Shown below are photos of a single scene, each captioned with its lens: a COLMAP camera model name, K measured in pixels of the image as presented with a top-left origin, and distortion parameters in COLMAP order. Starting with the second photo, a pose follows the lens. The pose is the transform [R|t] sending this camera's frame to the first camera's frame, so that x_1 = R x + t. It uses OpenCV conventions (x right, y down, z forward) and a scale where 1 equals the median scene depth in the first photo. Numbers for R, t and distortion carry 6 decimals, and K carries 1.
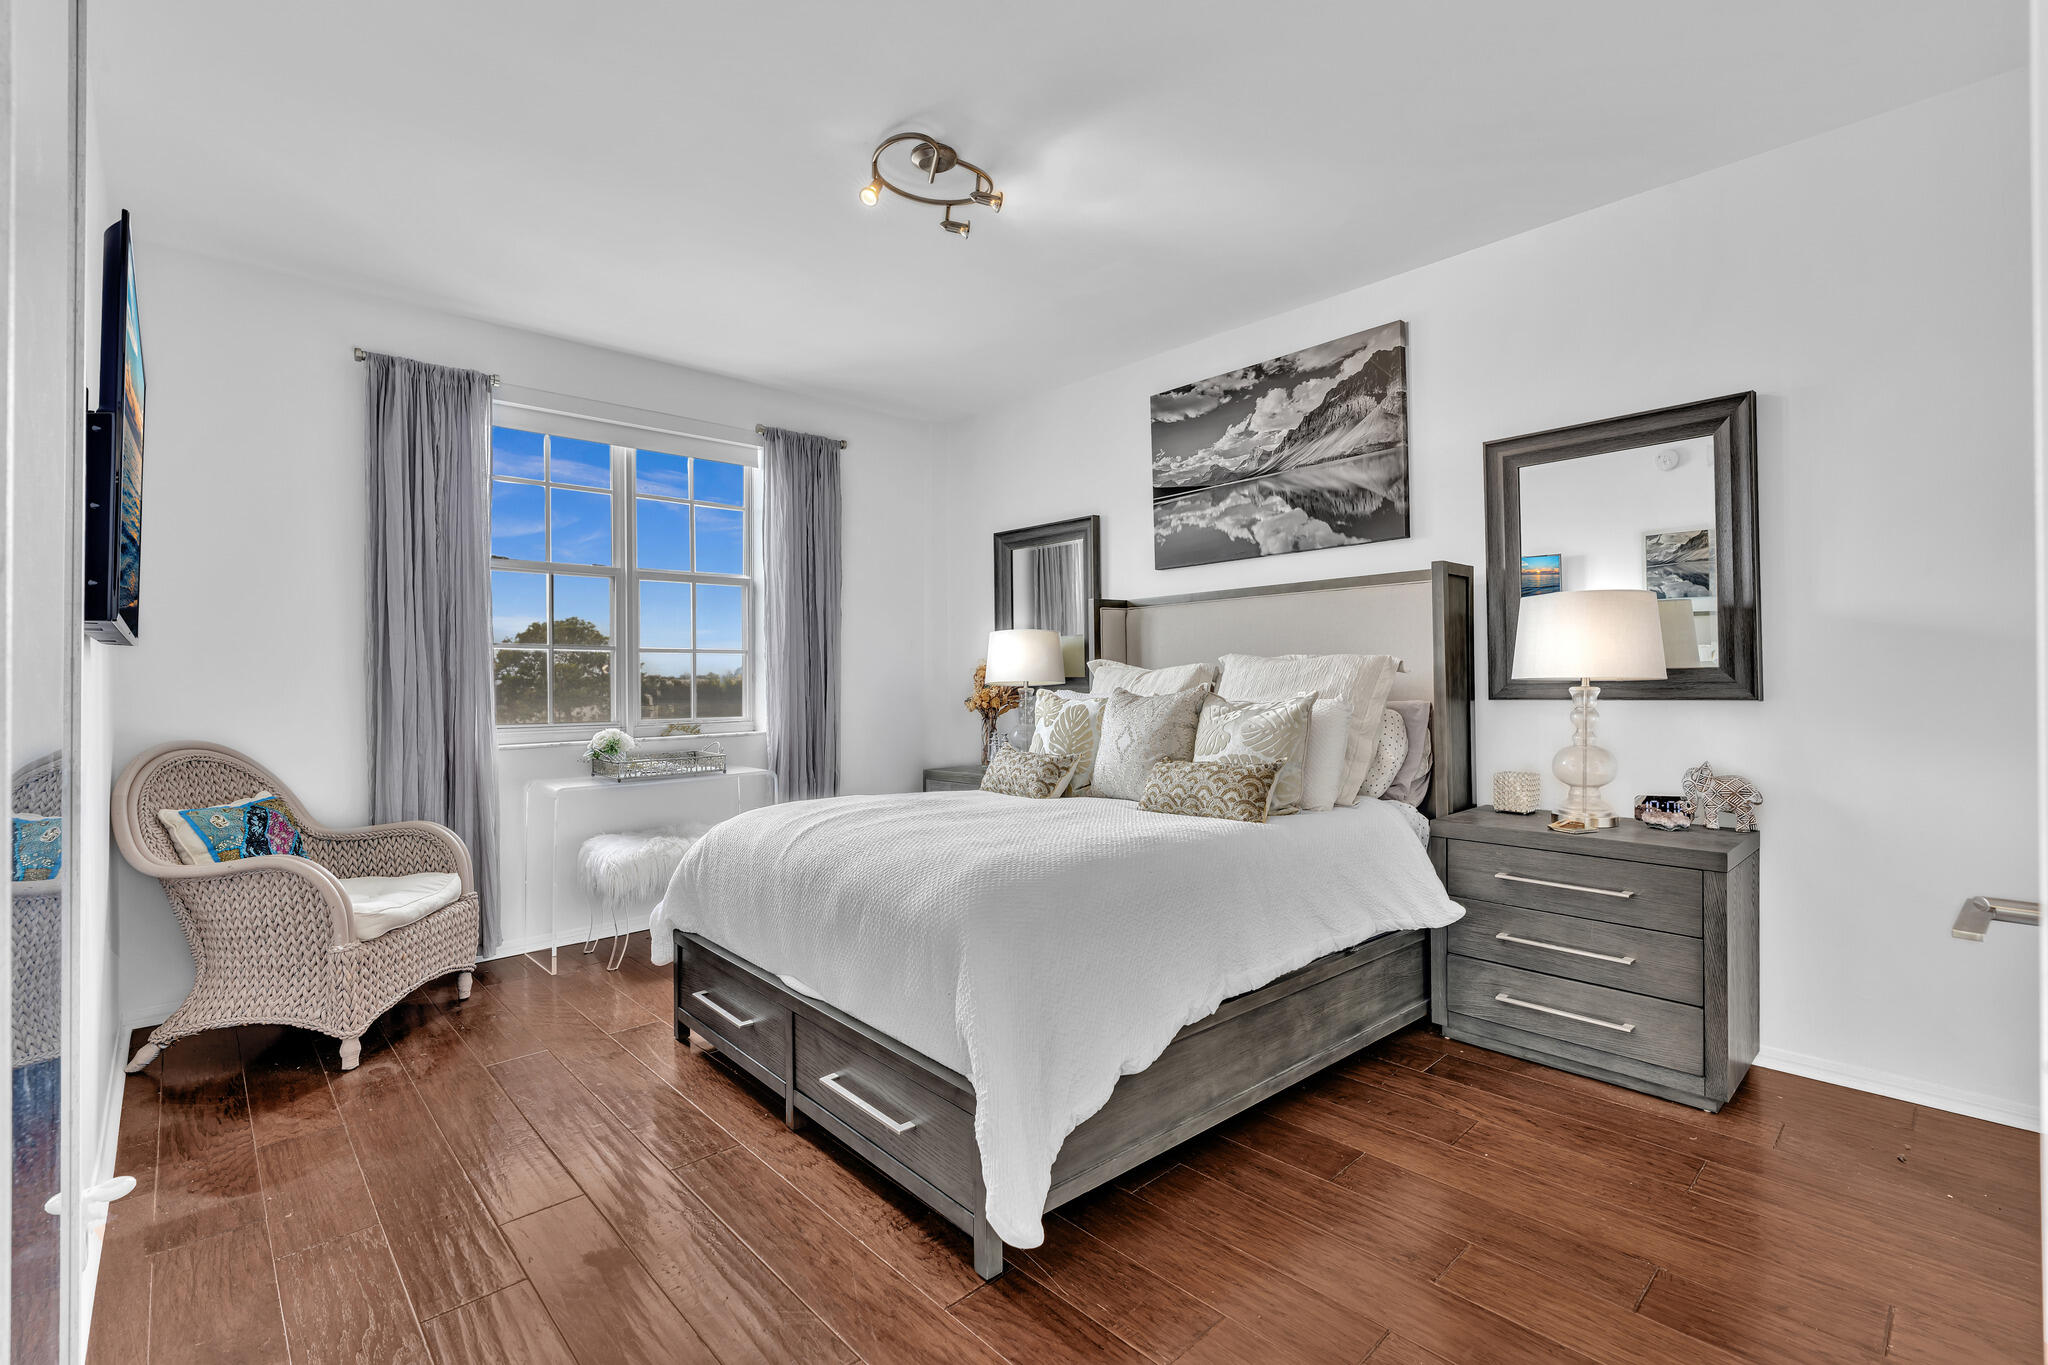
lens RADIAL K [[981.1, 0, 1062.6], [0, 981.1, 589.4], [0, 0, 1]] dist [-0.001485, -0.000141]
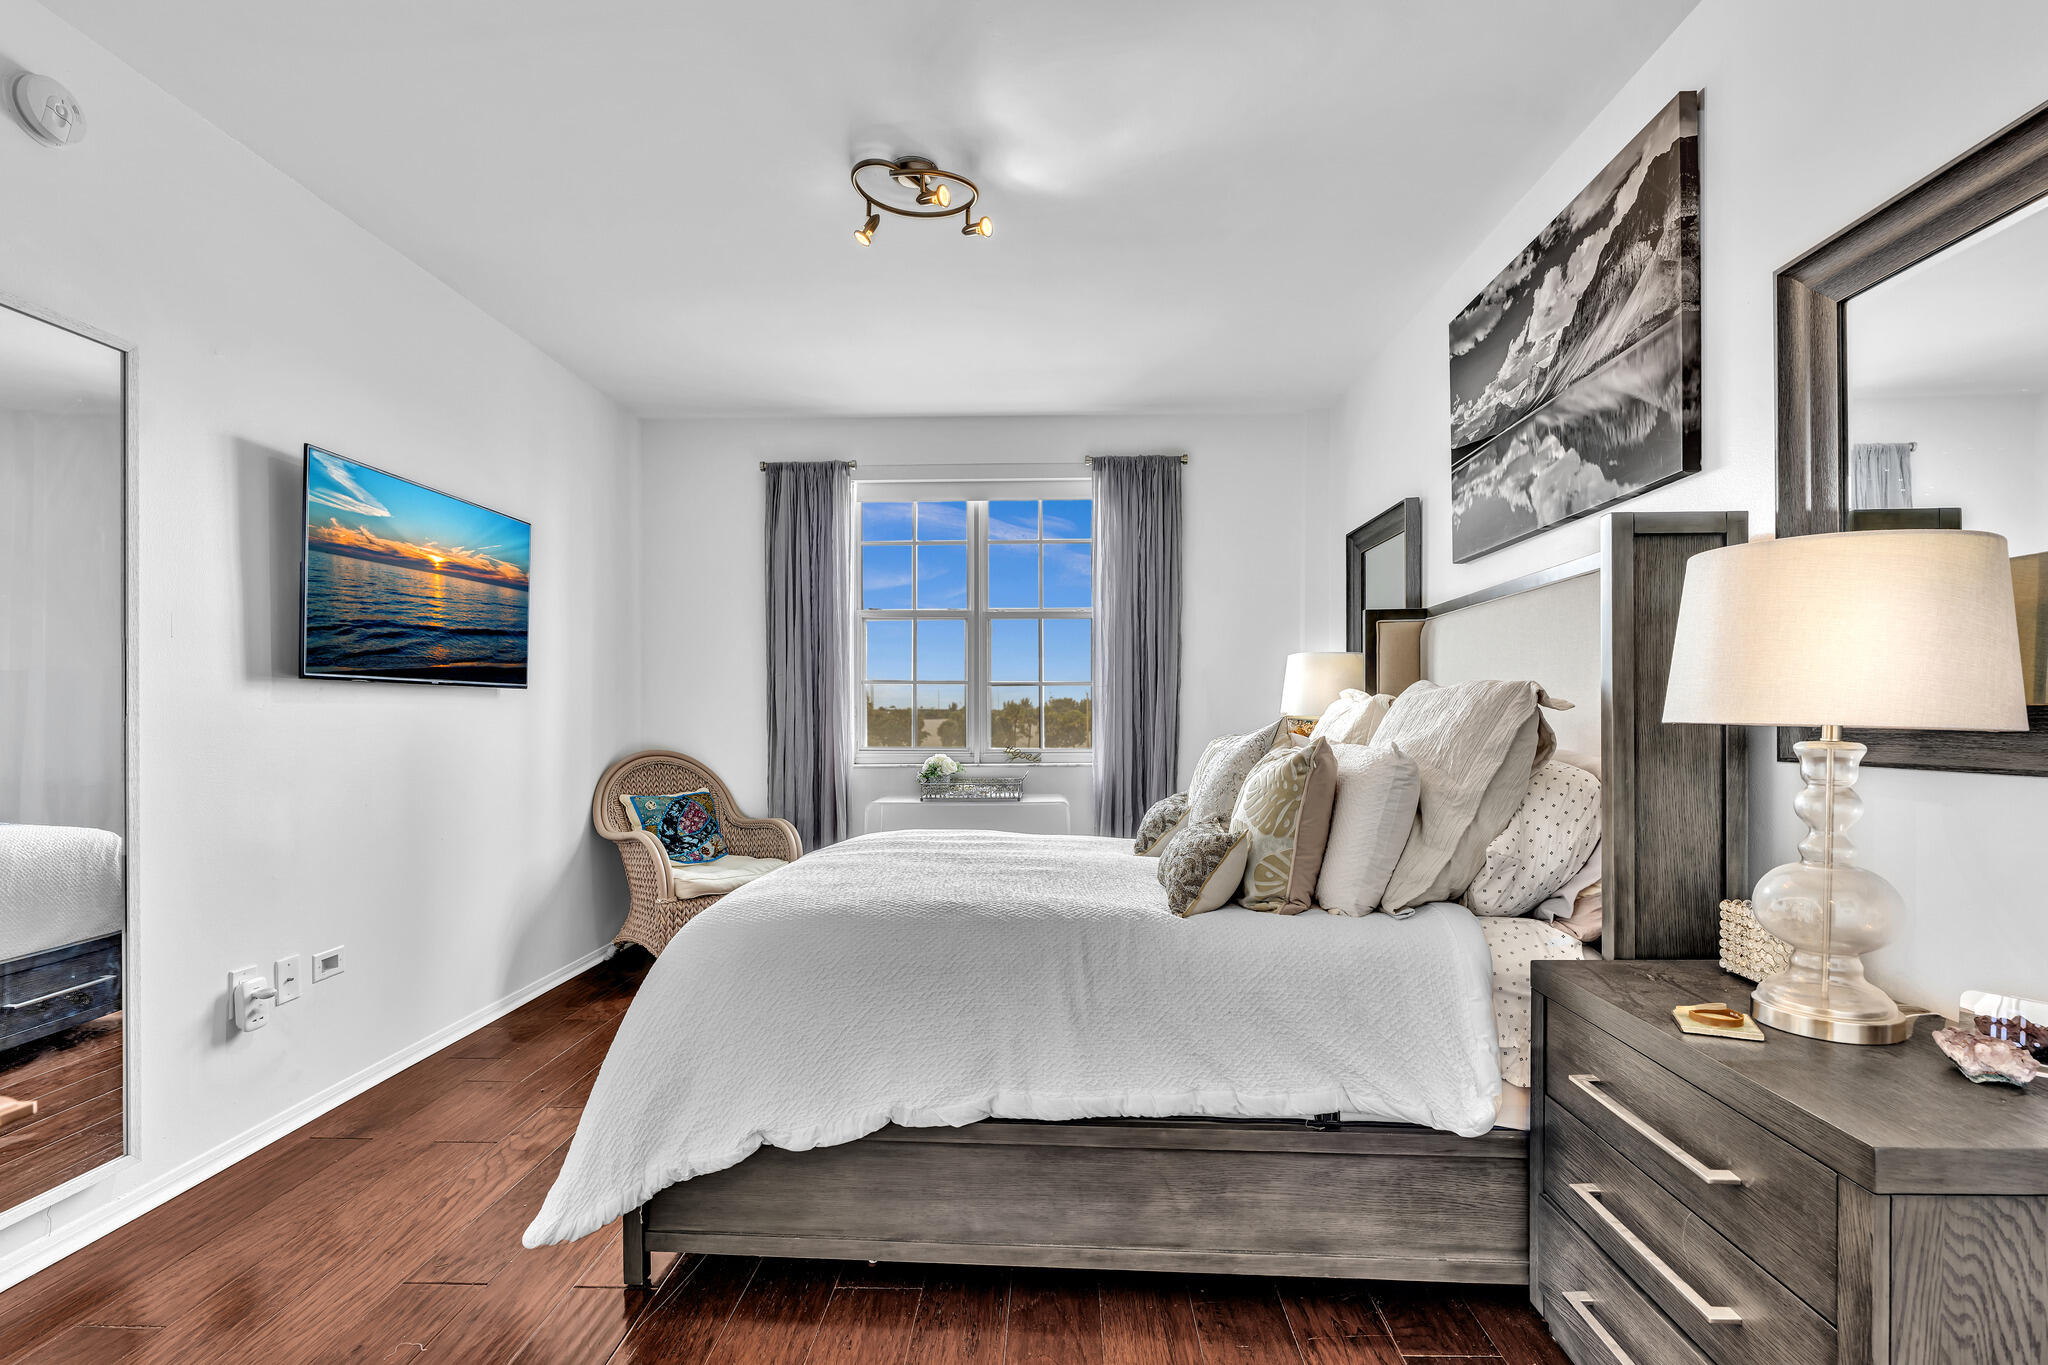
lens RADIAL K [[1028.2, 0, 1014.7], [0, 1028.2, 640.2], [0, 0, 1]] dist [-0.002937, -0.000974]
pose [[0.662571, -0.044374, -0.747684, 0.483002], [0.062902, 0.998014, -0.003489, 0.019925], [0.746354, -0.044719, 0.664046, 0.278840]]
